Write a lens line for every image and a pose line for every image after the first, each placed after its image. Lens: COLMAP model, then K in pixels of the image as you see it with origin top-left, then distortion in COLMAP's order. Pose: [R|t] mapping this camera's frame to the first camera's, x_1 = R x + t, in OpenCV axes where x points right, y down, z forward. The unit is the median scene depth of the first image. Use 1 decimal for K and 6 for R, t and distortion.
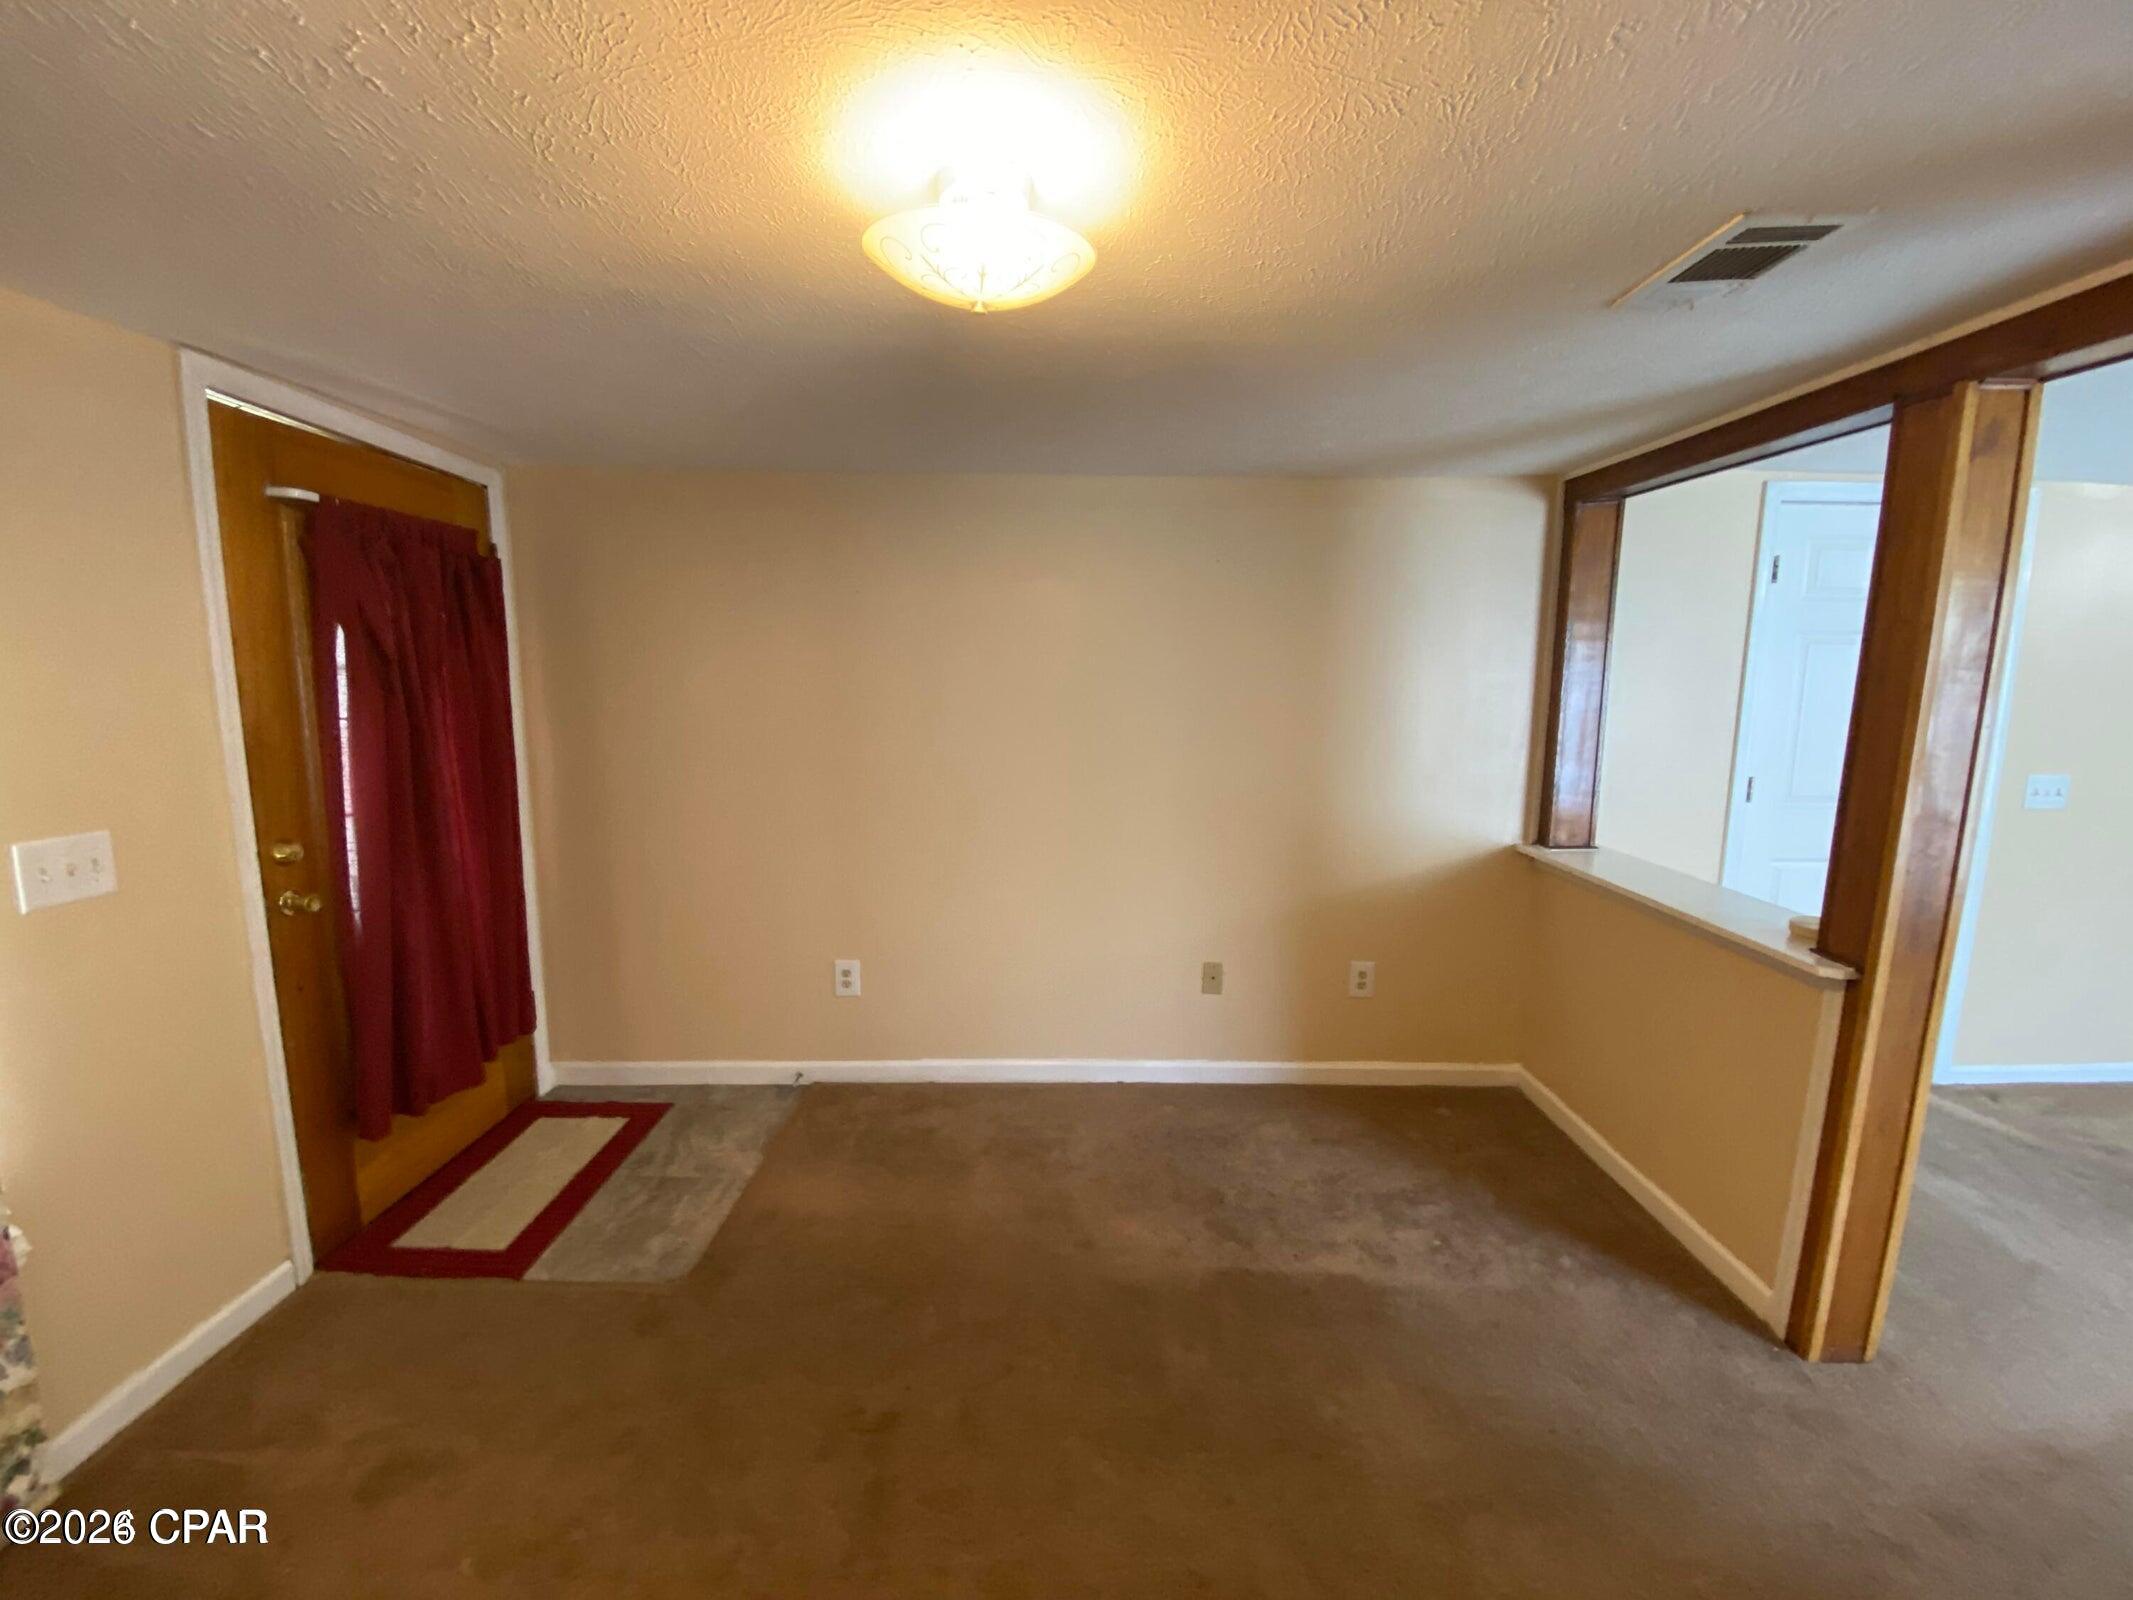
lens RADIAL K [[865.4, 0, 1066.5], [0, 865.4, 800.0], [0, 0, 1]] dist [0.046946, -0.046487]
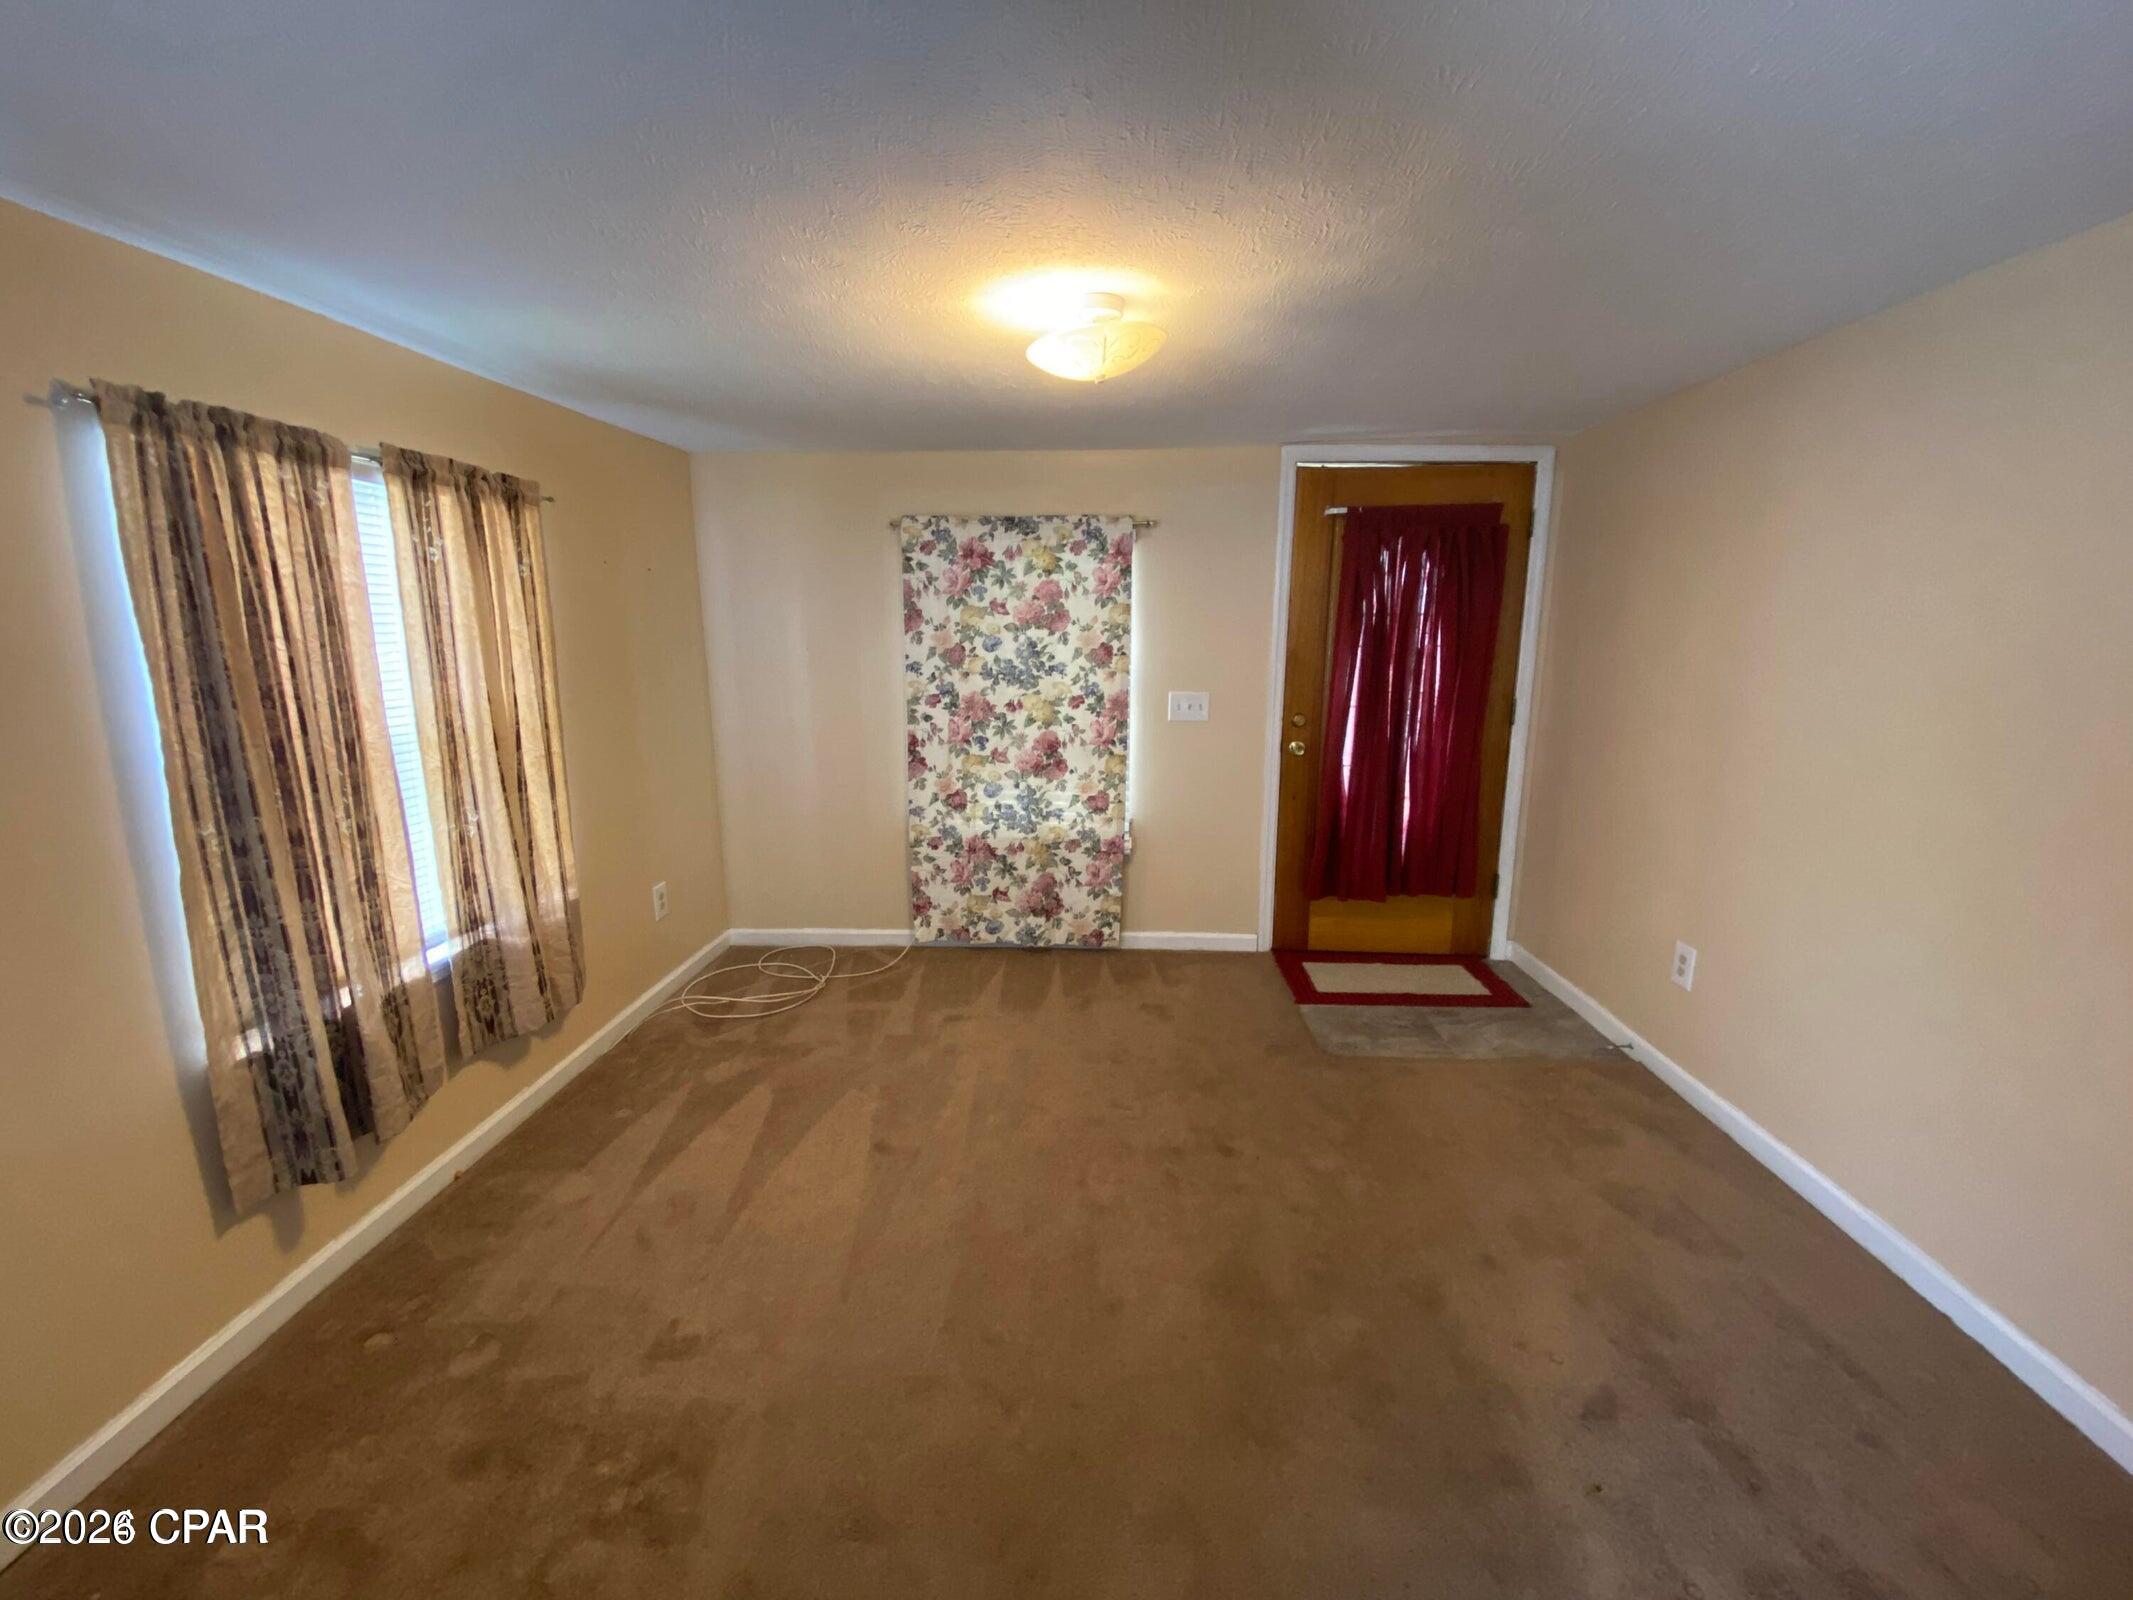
lens RADIAL K [[865.4, 0, 1066.5], [0, 865.4, 800.0], [0, 0, 1]] dist [0.046946, -0.046487]
pose [[-0.037385, 0.188554, -0.981351, 0.705993], [-0.136588, 0.971857, 0.191933, -0.045663], [0.989922, 0.141217, -0.010579, 0.450374]]
